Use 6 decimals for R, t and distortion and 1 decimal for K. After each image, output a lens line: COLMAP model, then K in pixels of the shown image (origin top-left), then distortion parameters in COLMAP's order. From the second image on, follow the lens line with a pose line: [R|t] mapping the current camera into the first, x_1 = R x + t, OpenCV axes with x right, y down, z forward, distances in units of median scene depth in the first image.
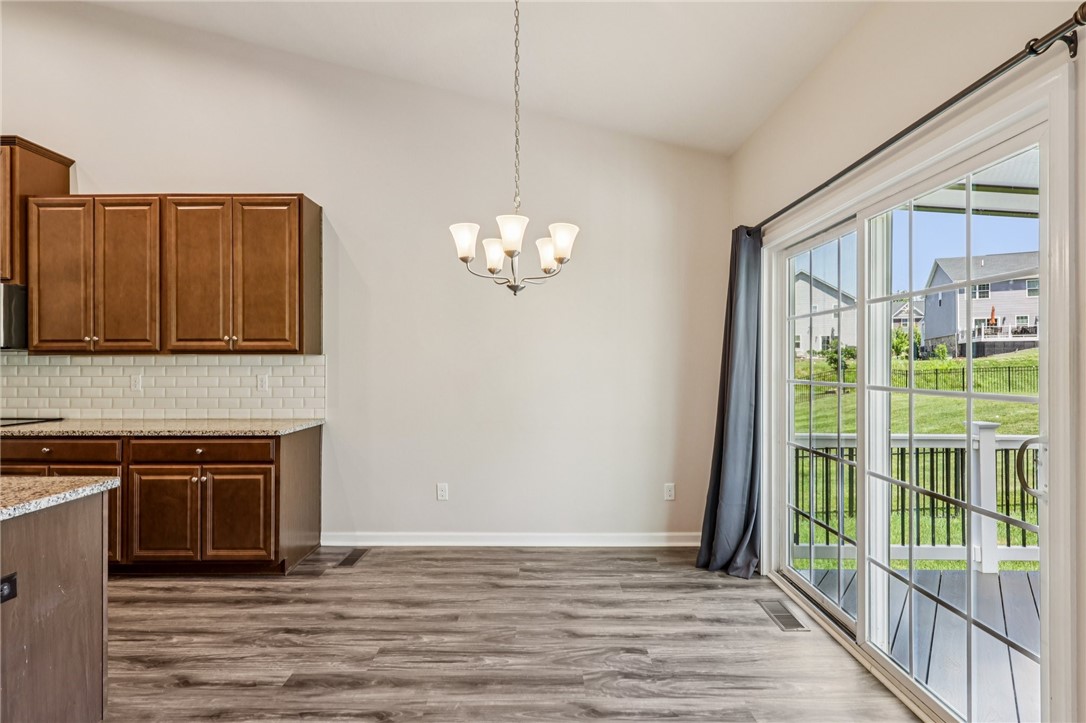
lens RADIAL K [[519.9, 0, 535.7], [0, 519.9, 356.7], [0, 0, 1]] dist [0.000860, 0.001010]
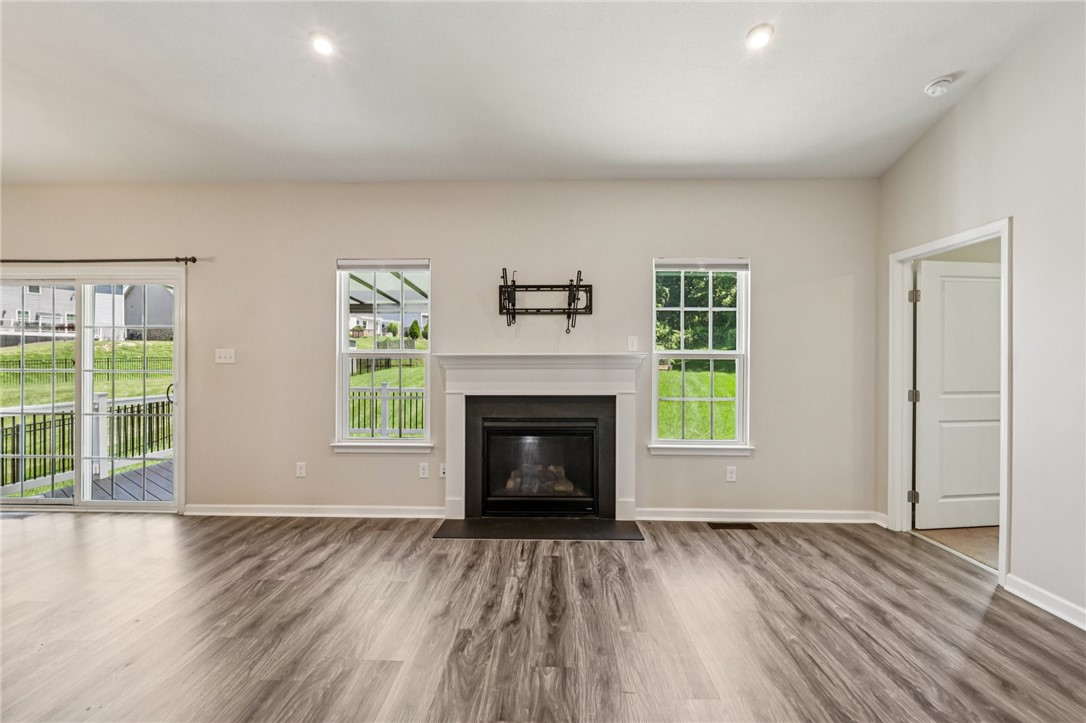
lens RADIAL K [[519.9, 0, 542.5], [0, 519.9, 362.4], [0, 0, 1]] dist [0.000860, 0.001010]
pose [[0.020986, -0.006981, 0.999755, -0.840696], [-0.015196, 0.999858, 0.007300, -0.007641], [-0.999664, -0.015345, 0.020876, -0.500148]]
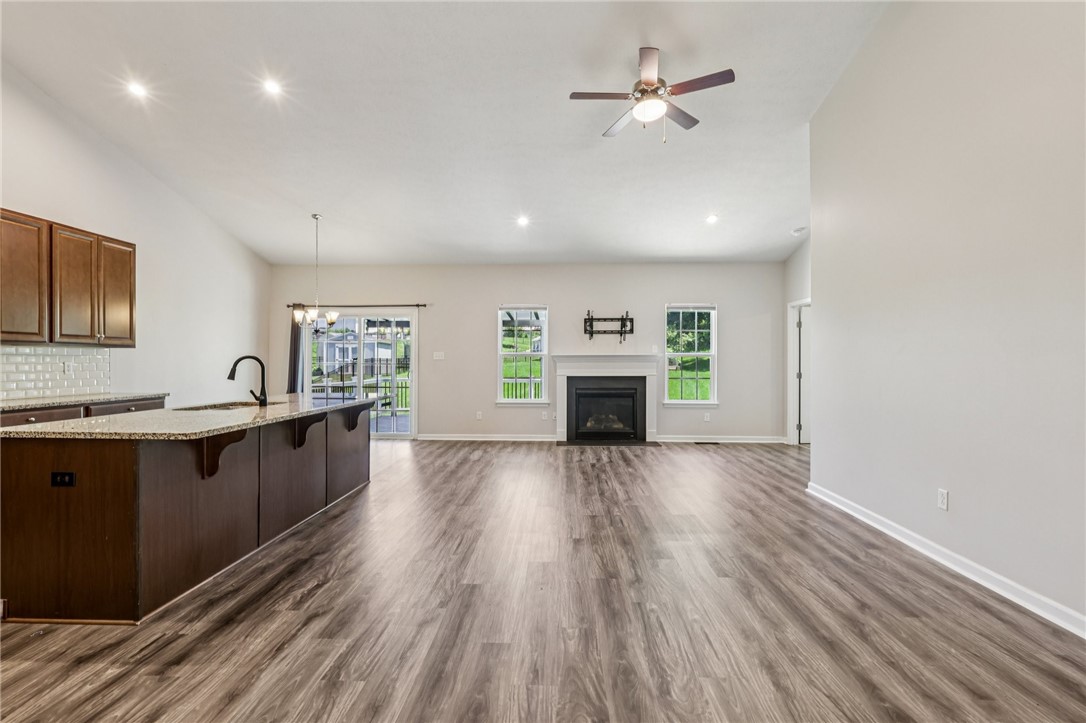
lens RADIAL K [[519.9, 0, 543.8], [0, 519.9, 361.7], [0, 0, 1]] dist [0.000860, 0.001010]
pose [[0.030661, 0.000153, 0.999530, -1.961767], [-0.013910, 0.999903, 0.000274, 0.017369], [-0.999433, -0.013912, 0.030661, -0.259661]]
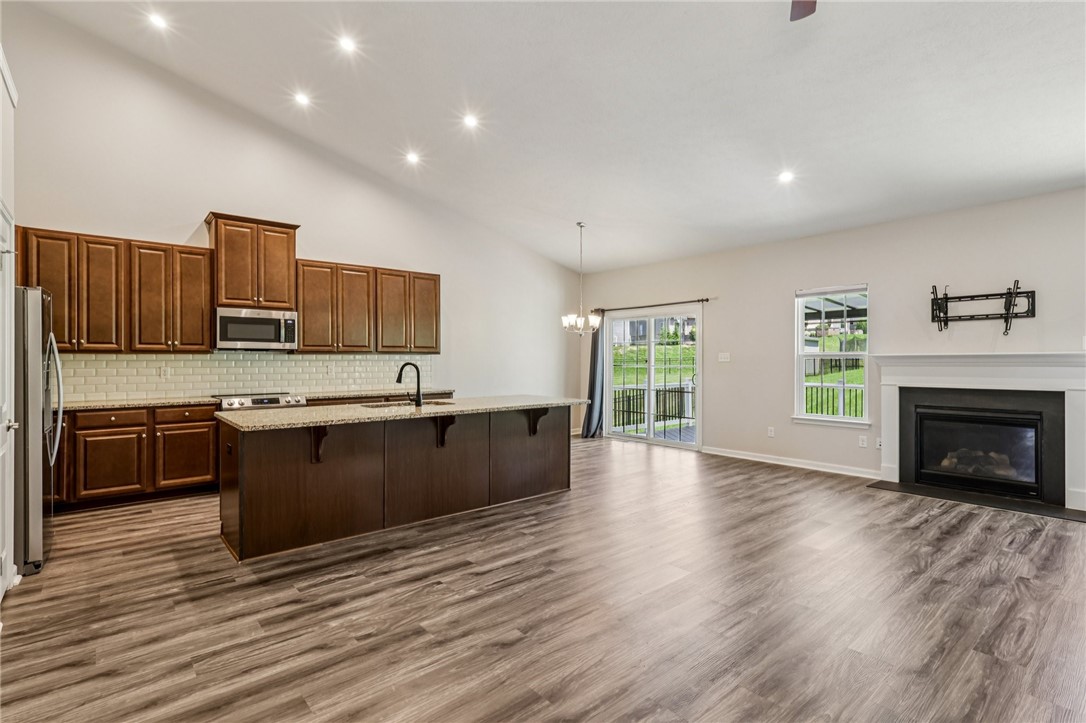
lens RADIAL K [[519.9, 0, 539.4], [0, 519.9, 360.3], [0, 0, 1]] dist [0.000860, 0.001010]
pose [[0.757515, -0.001568, 0.652816, -1.478373], [-0.007145, 0.999917, 0.010692, -0.006971], [-0.652779, -0.012764, 0.757441, -0.777697]]
